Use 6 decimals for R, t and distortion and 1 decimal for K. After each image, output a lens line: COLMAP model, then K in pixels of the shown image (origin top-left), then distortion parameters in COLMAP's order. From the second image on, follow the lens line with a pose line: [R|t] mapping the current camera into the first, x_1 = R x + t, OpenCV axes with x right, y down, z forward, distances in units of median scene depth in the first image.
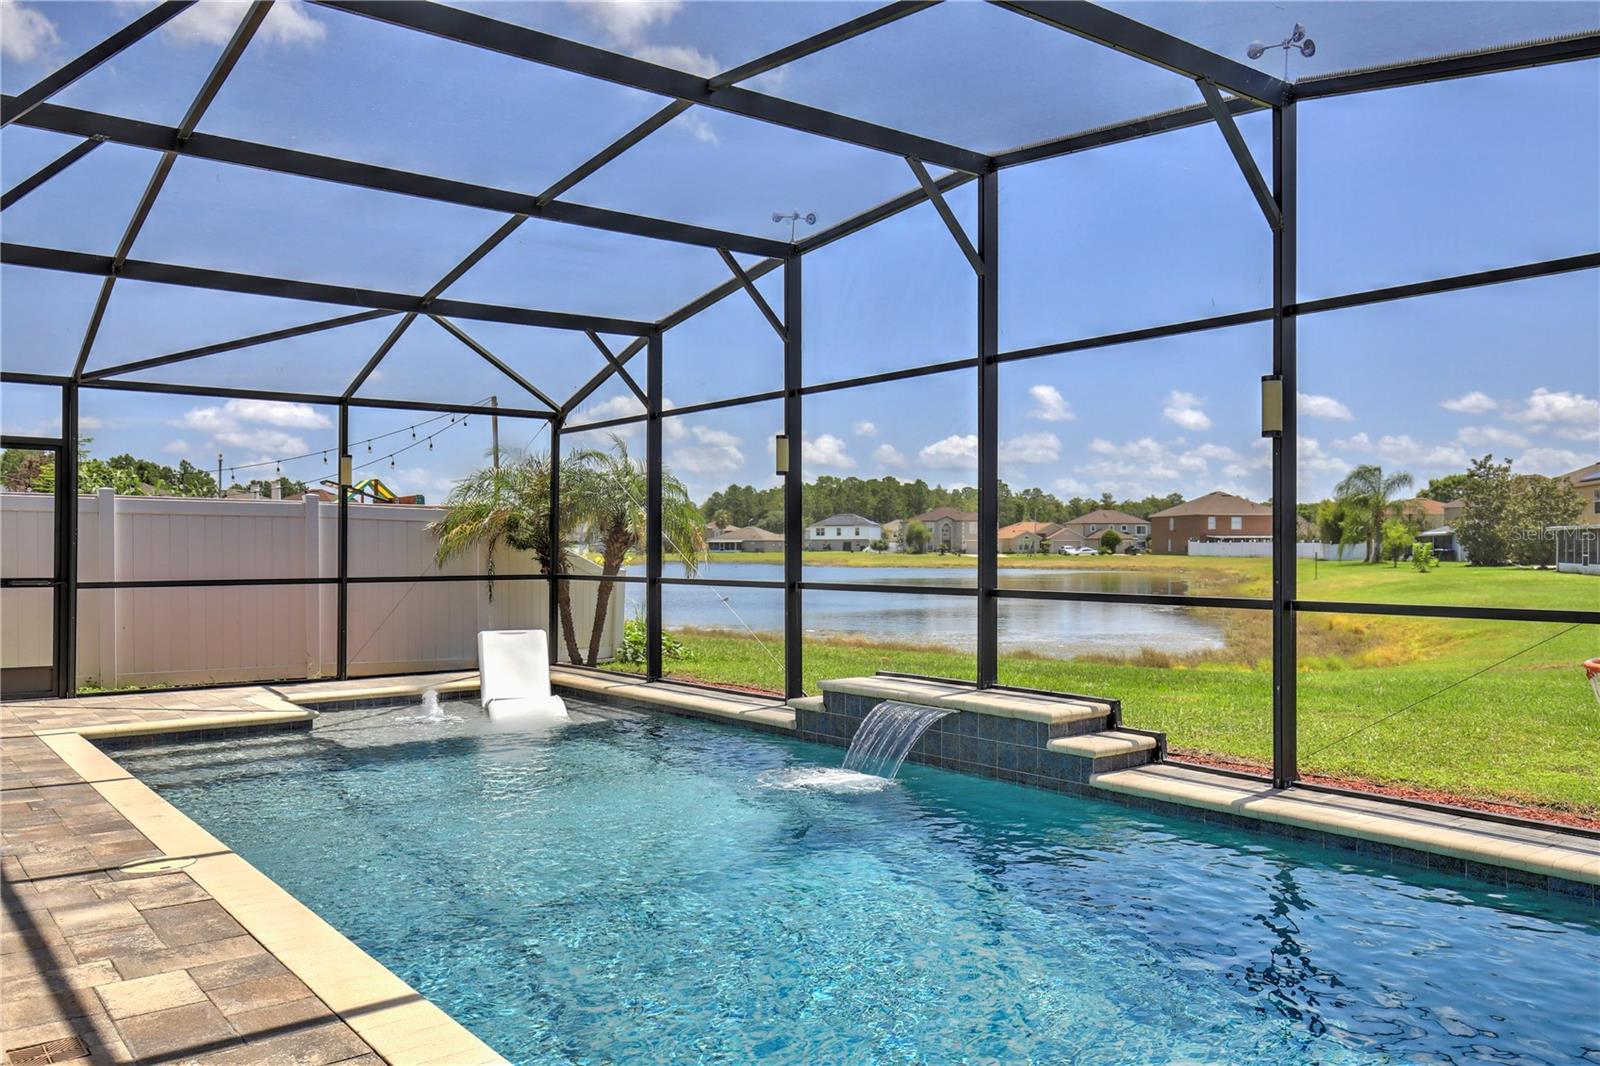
lens RADIAL K [[1218.8, 0, 800.9], [0, 1218.8, 523.1], [0, 0, 1]] dist [0.036455, -0.010206]
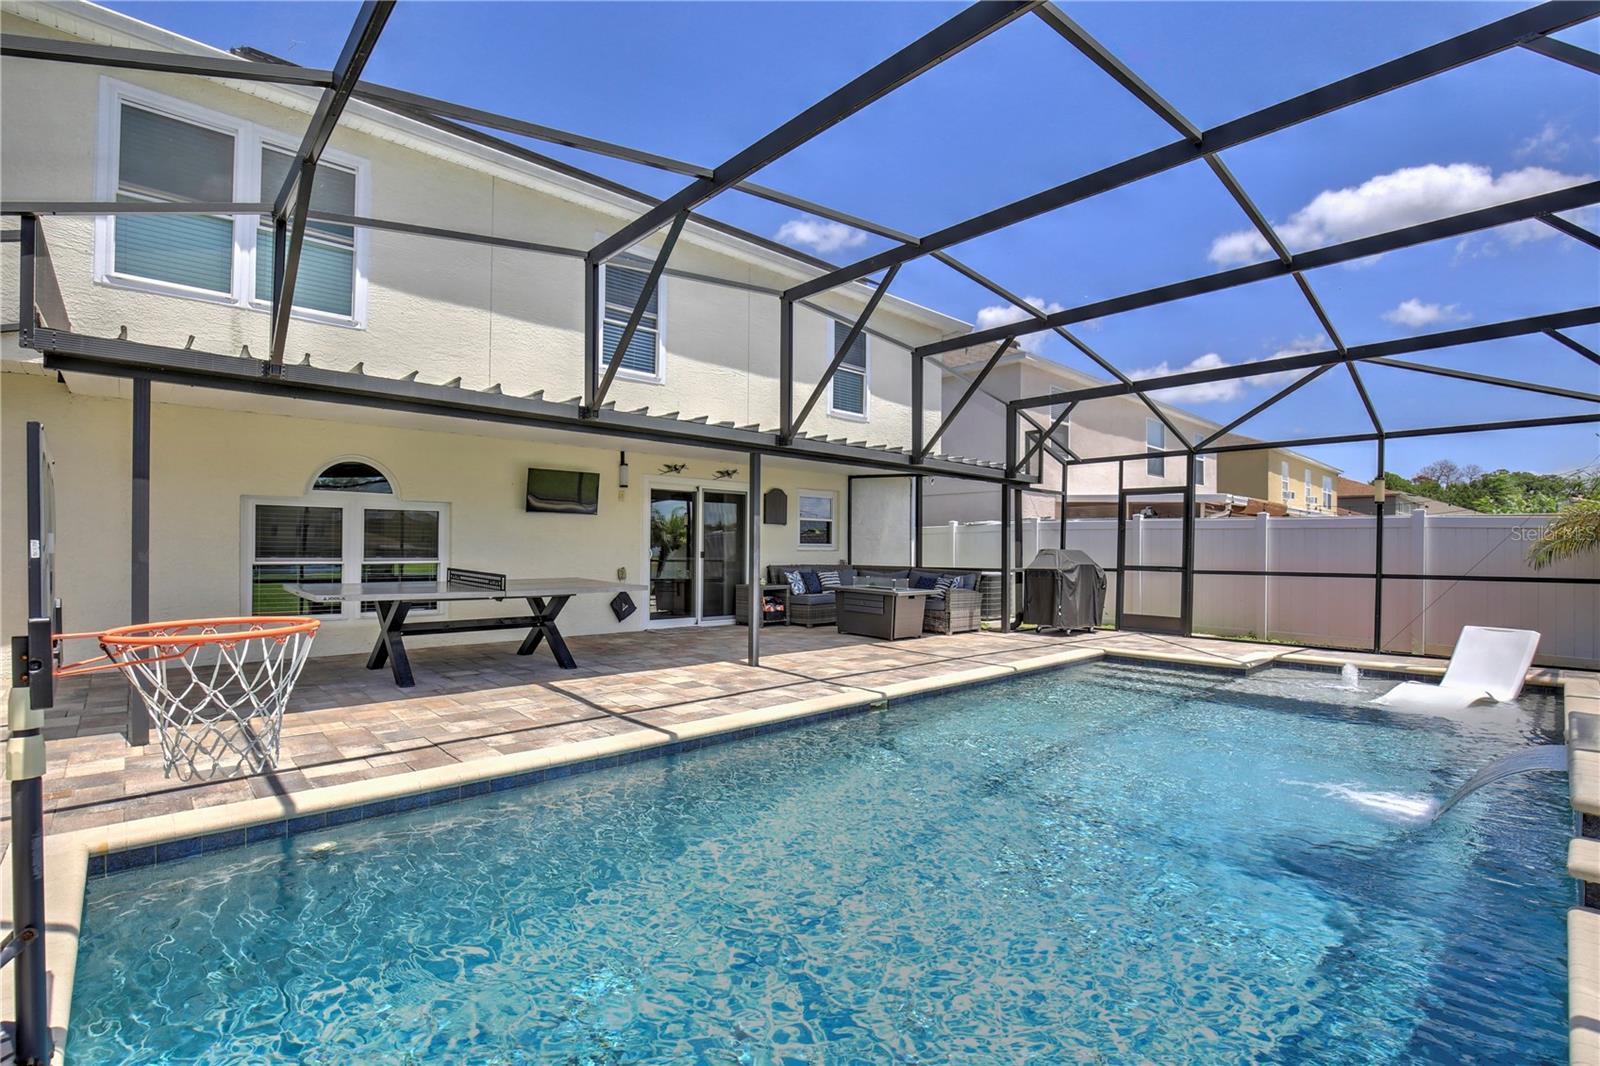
lens RADIAL K [[742.3, 0, 805.1], [0, 742.3, 554.8], [0, 0, 1]] dist [-0.025097, 0.003332]
pose [[0.099888, 0.009151, -0.994957, 0.043884], [0.012140, 0.999872, 0.010415, 0.001220], [0.994925, -0.013119, 0.099764, 0.043730]]
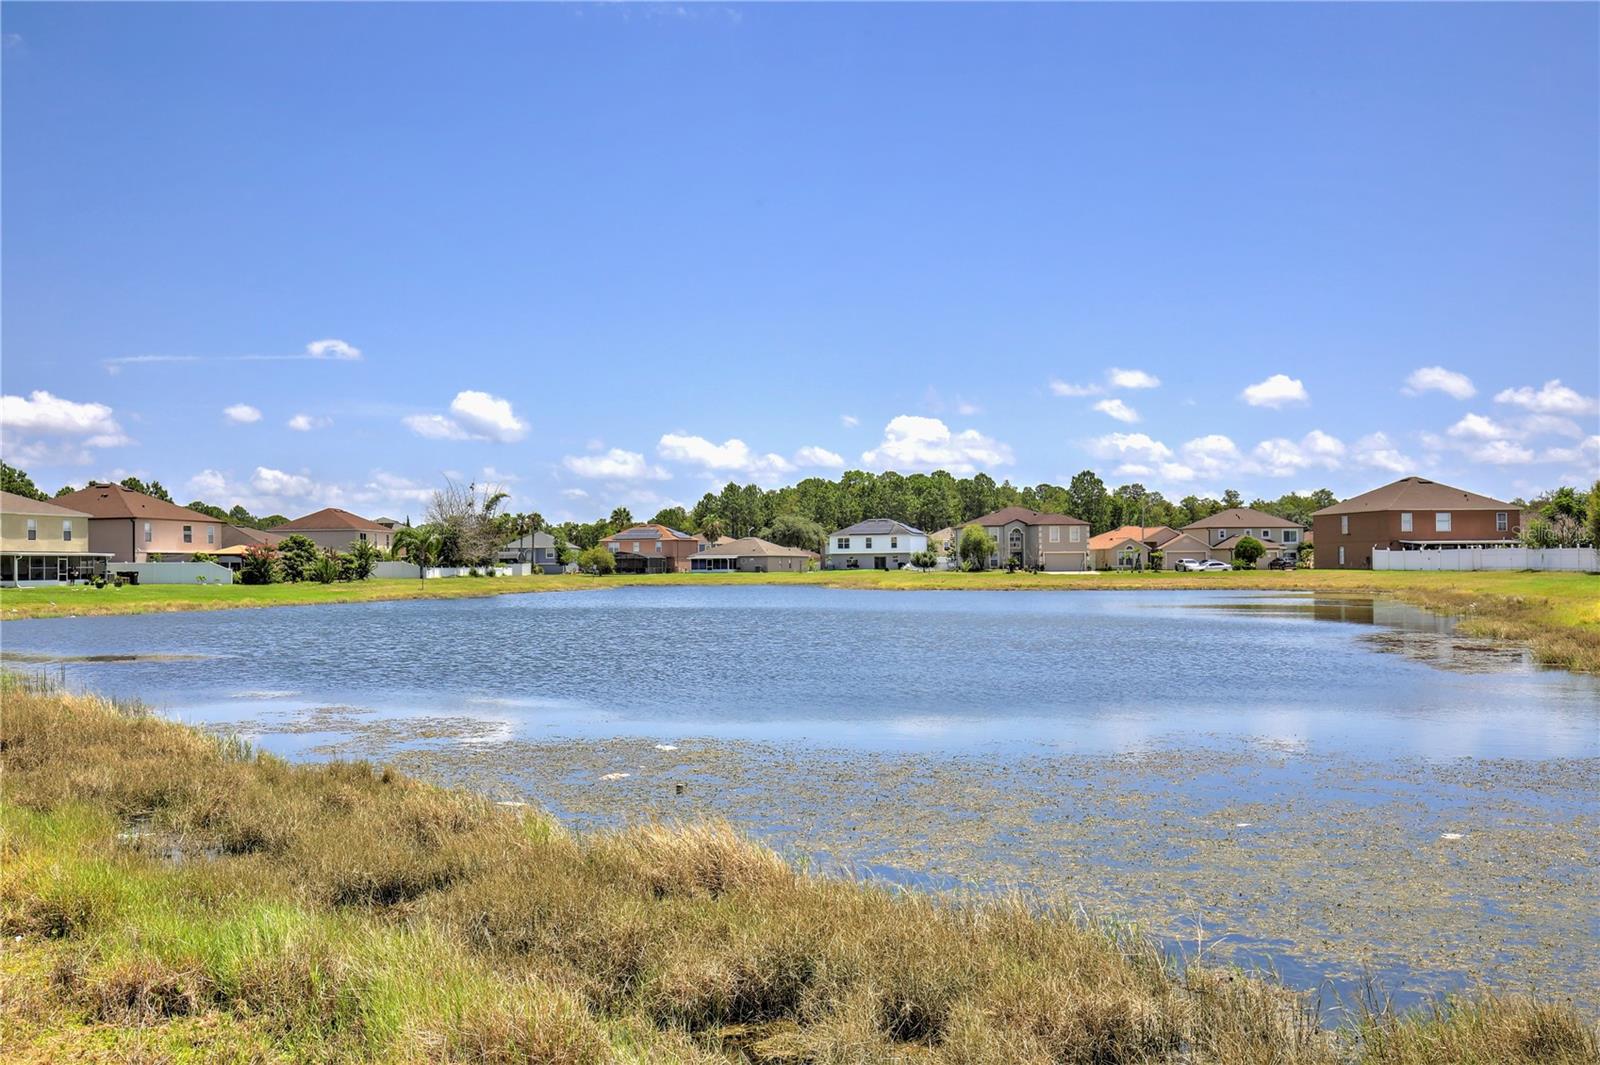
lens RADIAL K [[1525.7, 0, 792.6], [0, 1525.7, 540.0], [0, 0, 1]] dist [0.039603, 0.000000]
pose [[0.999618, -0.008553, -0.026274, 0.028787], [0.008591, 0.999962, 0.001329, 0.011058], [0.026262, -0.001554, 0.999654, 0.254807]]
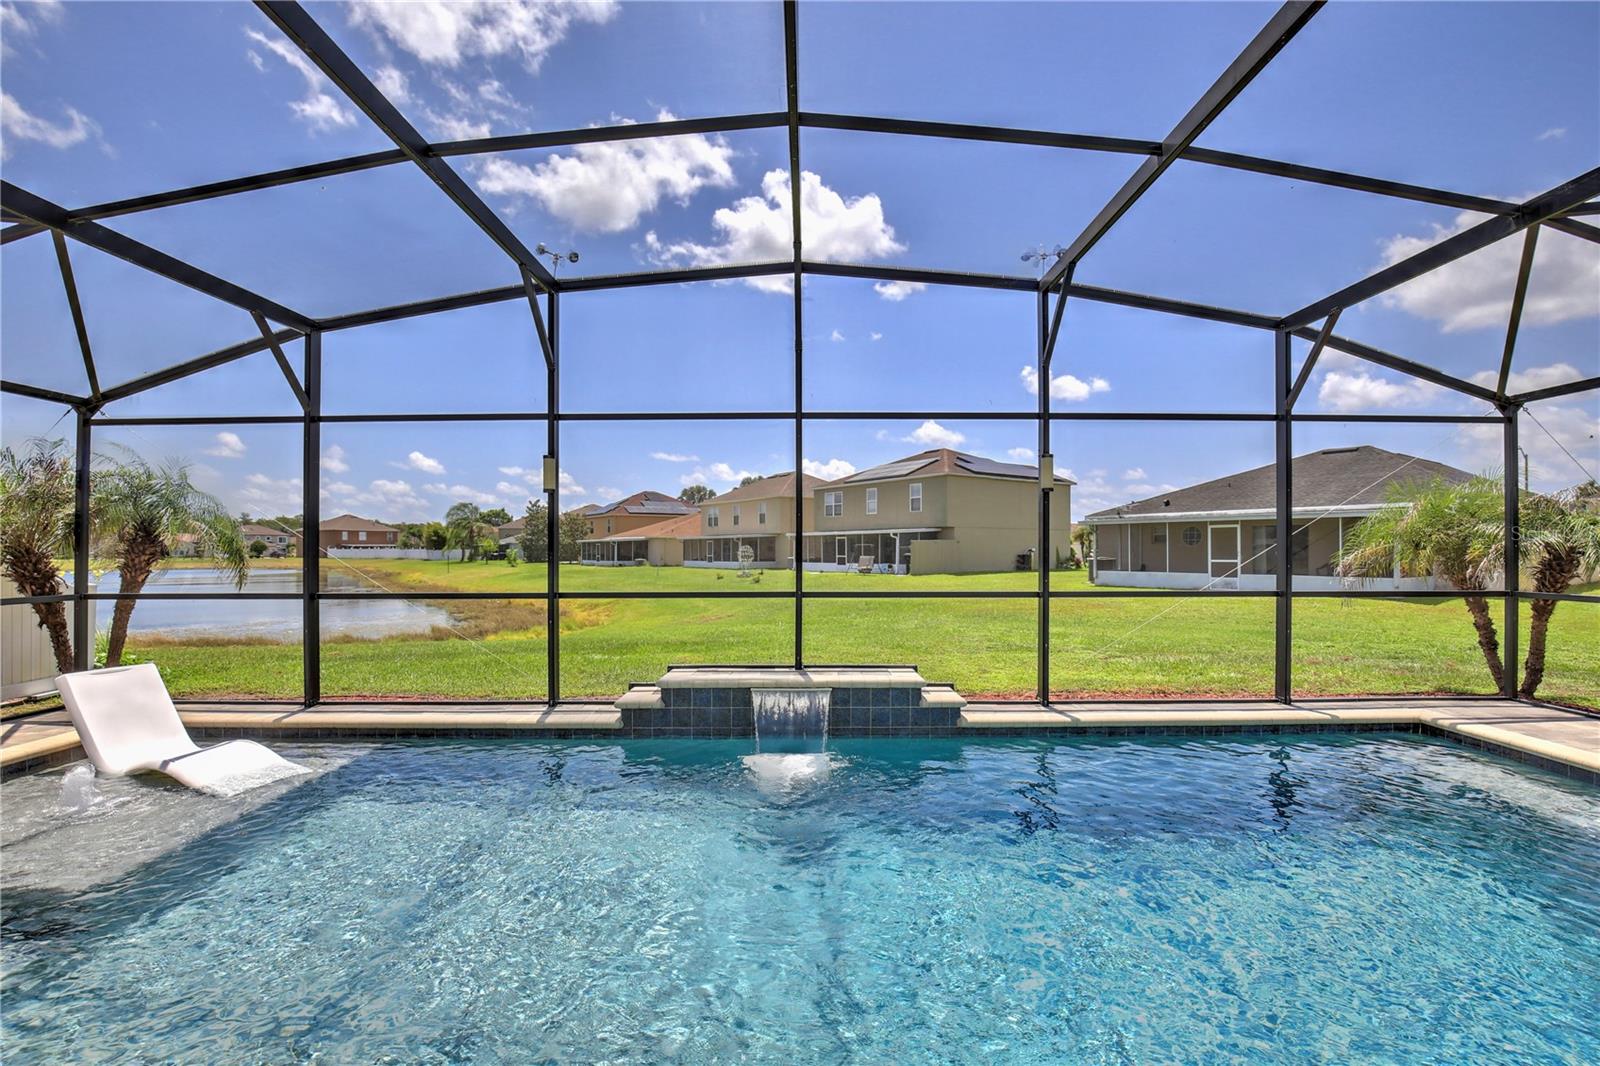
lens RADIAL K [[742.3, 0, 796.8], [0, 742.3, 545.5], [0, 0, 1]] dist [-0.025097, 0.003332]
pose [[0.619425, 0.002749, 0.785051, -0.042961], [-0.011766, 0.999914, 0.005782, 0.000064], [-0.784967, -0.012818, 0.619404, 0.047526]]
